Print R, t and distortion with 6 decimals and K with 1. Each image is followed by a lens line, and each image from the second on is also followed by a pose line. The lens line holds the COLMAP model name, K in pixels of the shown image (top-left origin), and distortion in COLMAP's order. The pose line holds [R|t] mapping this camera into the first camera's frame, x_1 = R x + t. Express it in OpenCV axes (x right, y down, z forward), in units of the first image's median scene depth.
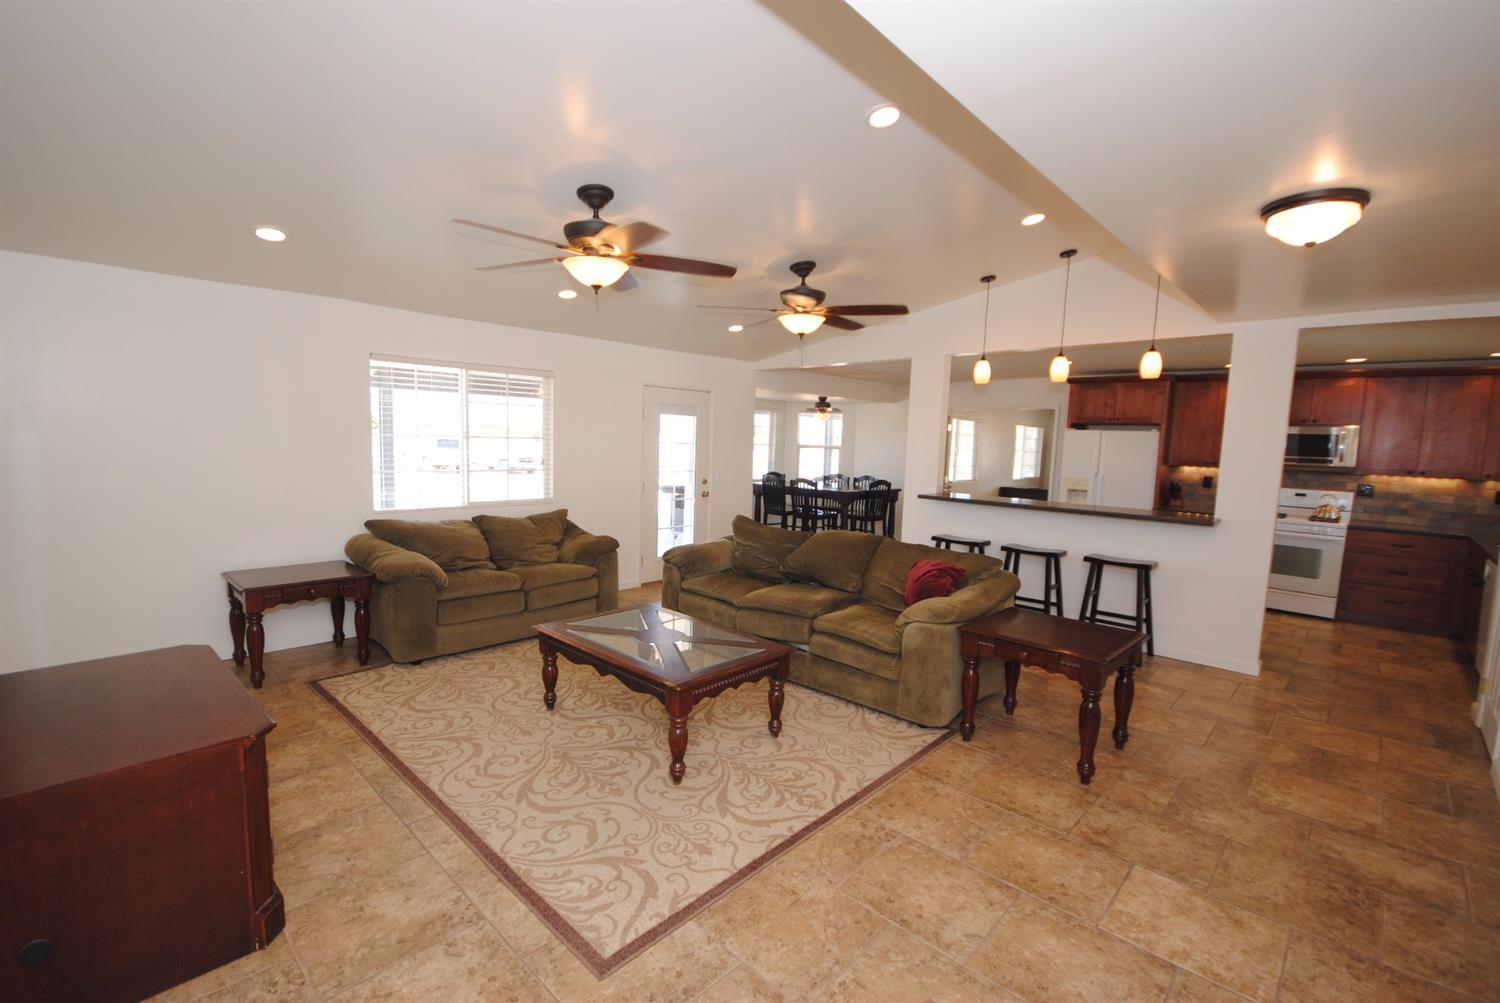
lens RADIAL K [[660.5, 0, 744.8], [0, 660.5, 504.5], [0, 0, 1]] dist [0.011758, -0.010477]
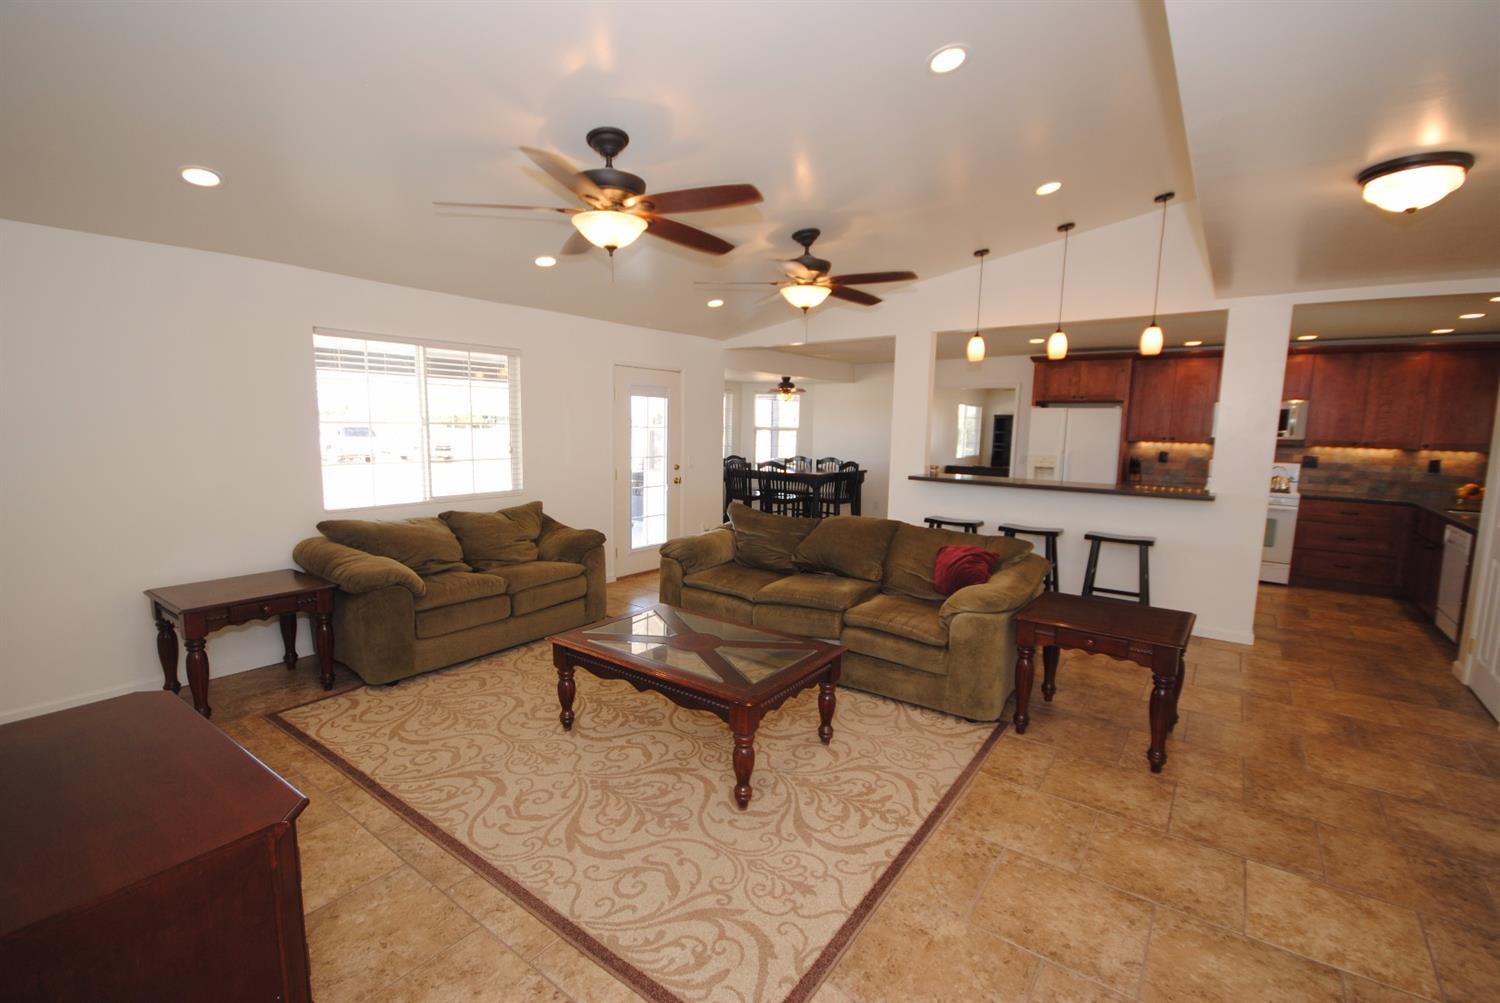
lens RADIAL K [[660.5, 0, 743.8], [0, 660.5, 501.5], [0, 0, 1]] dist [0.011758, -0.010477]
pose [[0.992424, -0.028233, 0.119572, -0.162381], [0.025710, 0.999414, 0.022587, -0.009374], [-0.120140, -0.019342, 0.992569, 0.103357]]
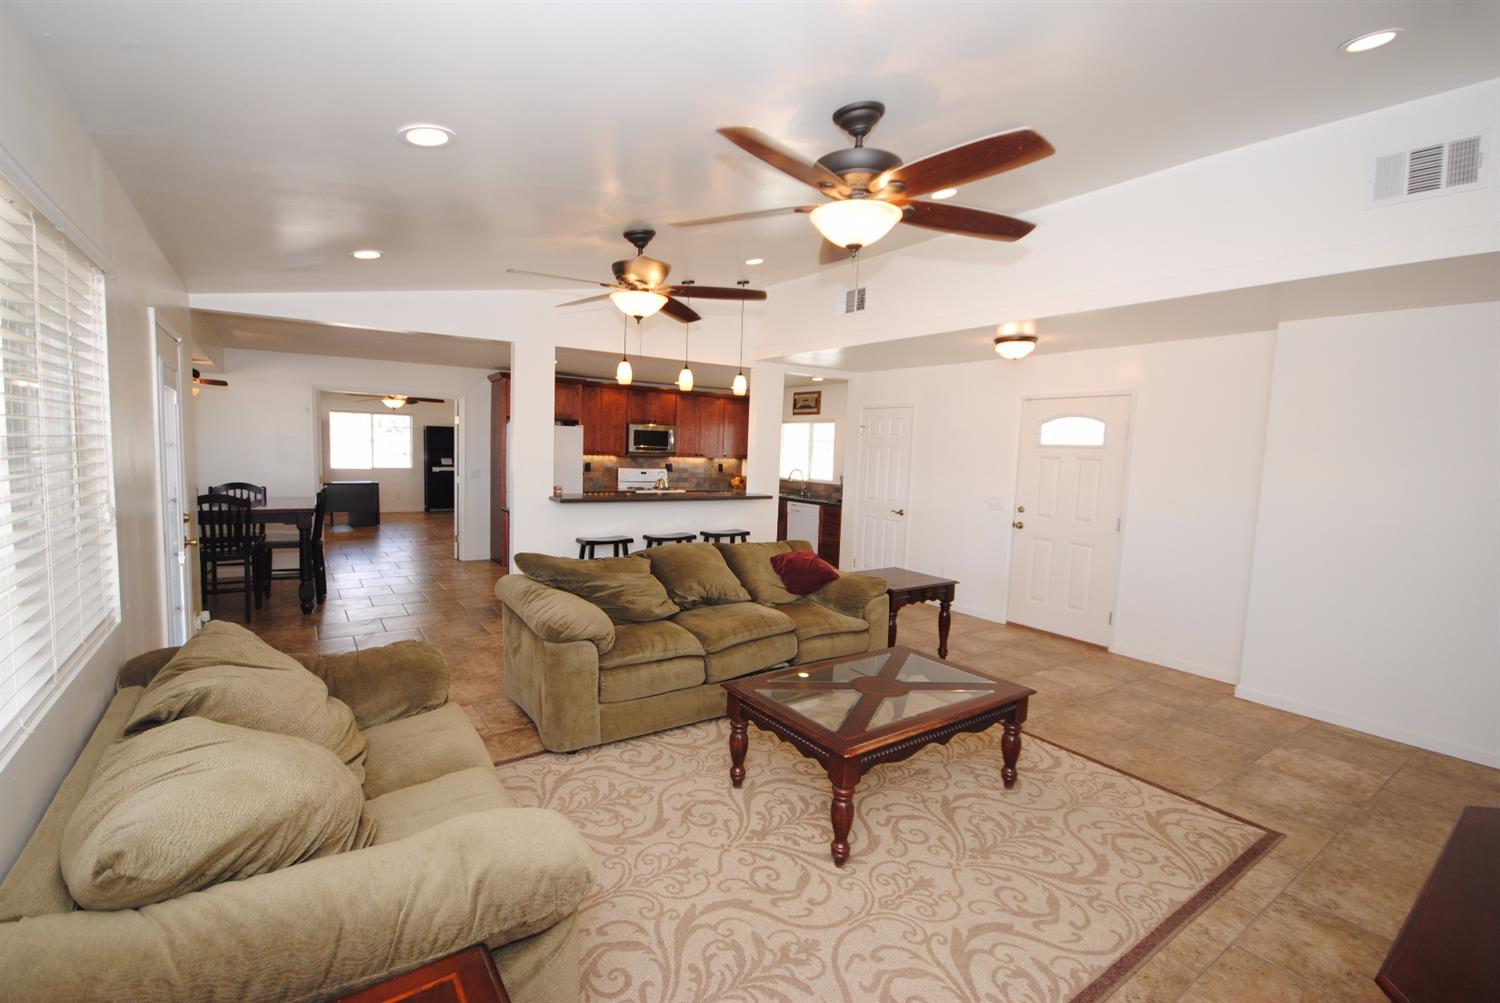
lens RADIAL K [[660.5, 0, 734.7], [0, 660.5, 496.5], [0, 0, 1]] dist [0.011758, -0.010477]
pose [[0.199296, -0.096154, 0.975210, -0.961098], [0.073467, 0.993840, 0.082977, -0.127488], [-0.977182, 0.055108, 0.205132, 0.978346]]
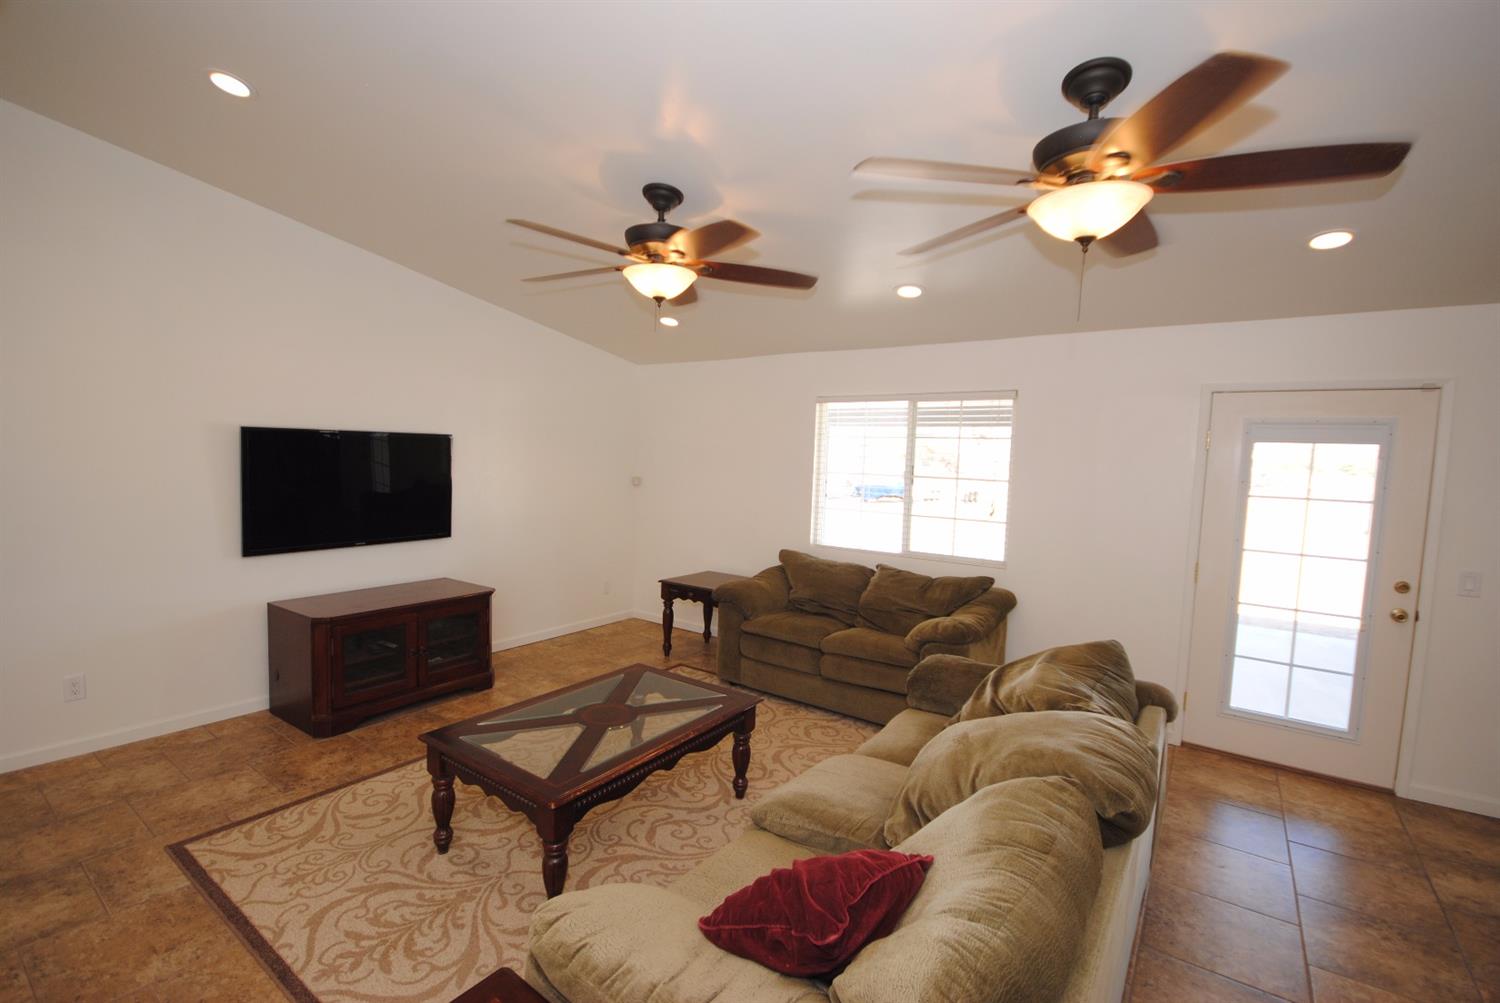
lens RADIAL K [[660.5, 0, 729.2], [0, 660.5, 500.0], [0, 0, 1]] dist [0.011758, -0.010477]
pose [[0.121686, 0.057183, -0.990920, 0.687170], [-0.120714, 0.991781, 0.042409, -0.122800], [0.985201, 0.114458, 0.127589, 1.020008]]
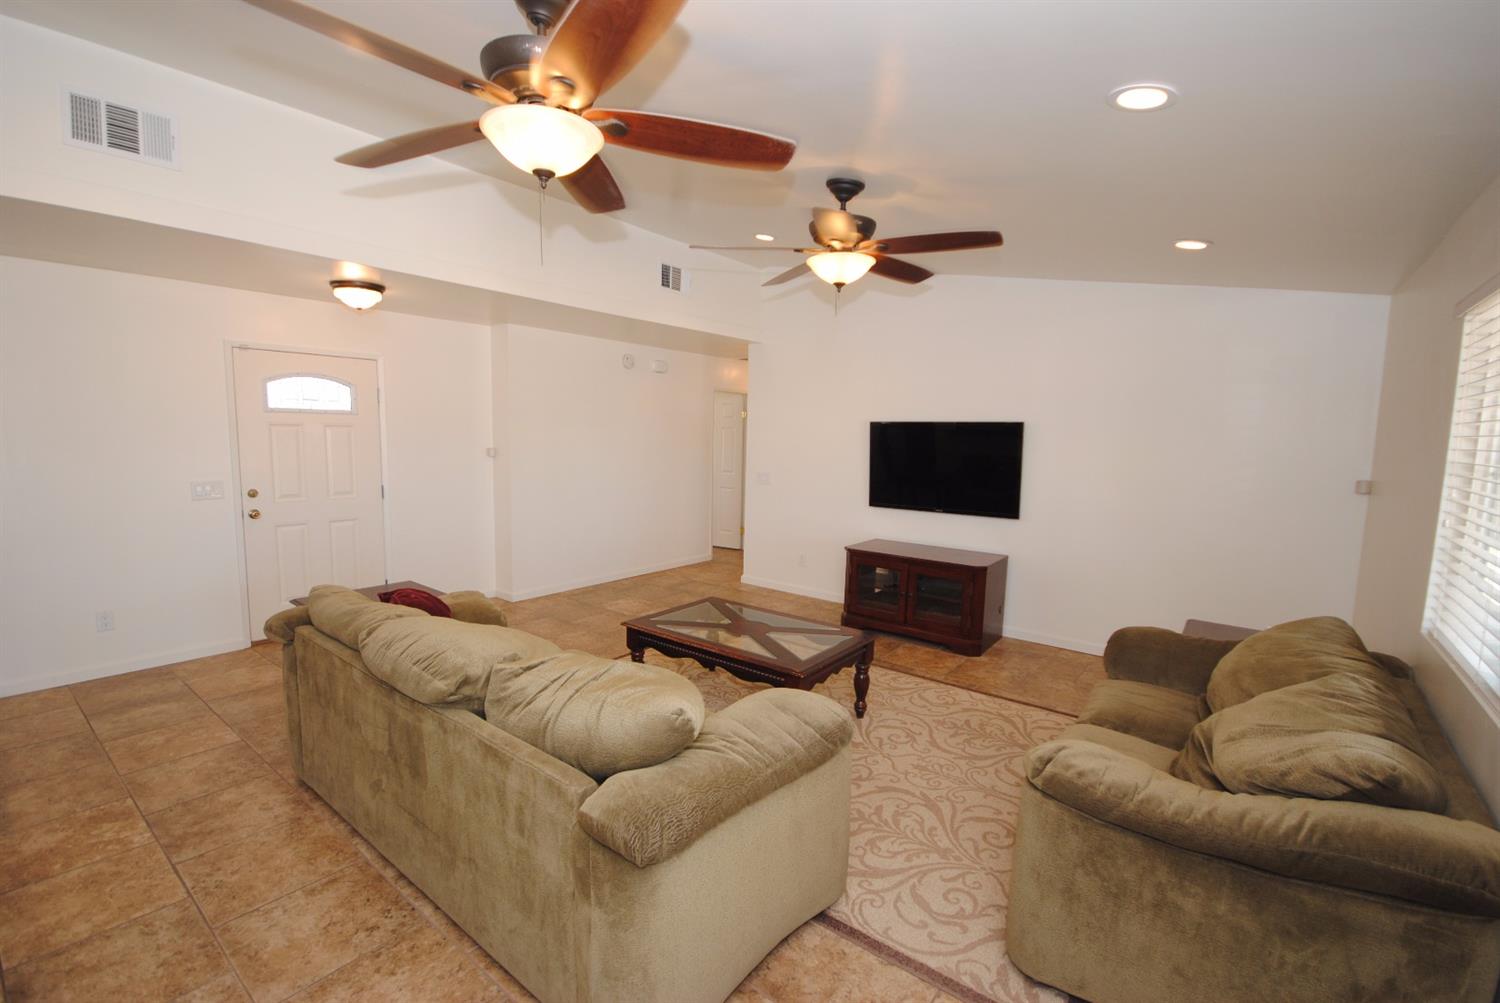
lens RADIAL K [[660.5, 0, 727.7], [0, 660.5, 508.6], [0, 0, 1]] dist [0.011758, -0.010477]
pose [[-0.993952, -0.039393, -0.102507, 0.034948], [-0.060928, 0.974419, 0.216322, -0.209335], [0.091363, 0.221259, -0.970926, 1.959710]]
